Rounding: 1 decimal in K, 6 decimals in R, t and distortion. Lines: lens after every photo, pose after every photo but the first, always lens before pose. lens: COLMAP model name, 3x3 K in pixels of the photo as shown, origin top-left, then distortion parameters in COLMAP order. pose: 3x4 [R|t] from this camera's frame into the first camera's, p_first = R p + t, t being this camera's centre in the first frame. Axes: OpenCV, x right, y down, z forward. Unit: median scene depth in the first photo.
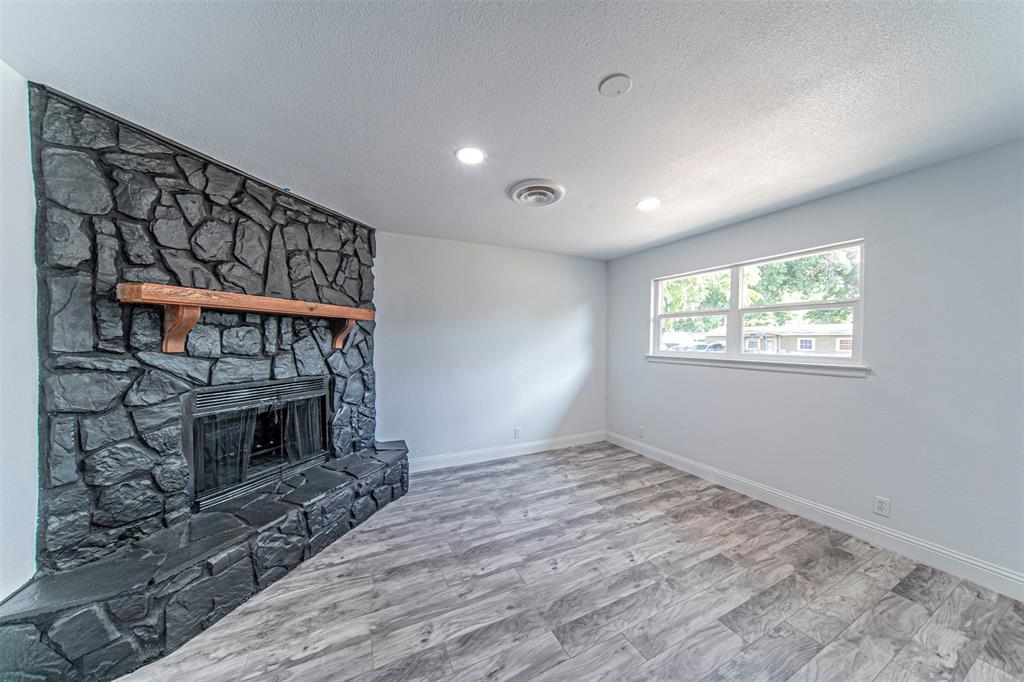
lens RADIAL K [[333.1, 0, 509.5], [0, 333.1, 346.0], [0, 0, 1]] dist [-0.010933, 0.001244]
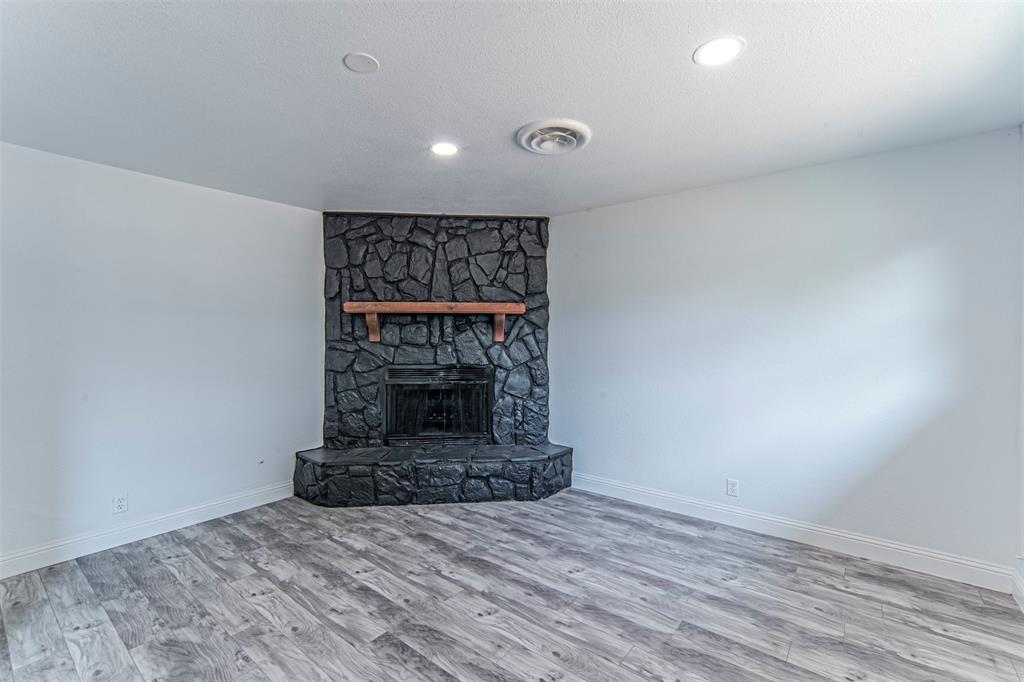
lens RADIAL K [[449.1, 0, 514.1], [0, 449.1, 341.0], [0, 0, 1]] dist [-0.012580, 0.001567]
pose [[0.431838, 0.008827, -0.901908, 0.980476], [-0.013510, 0.999903, 0.003317, -0.000041], [0.901850, 0.010753, 0.431916, 0.511060]]
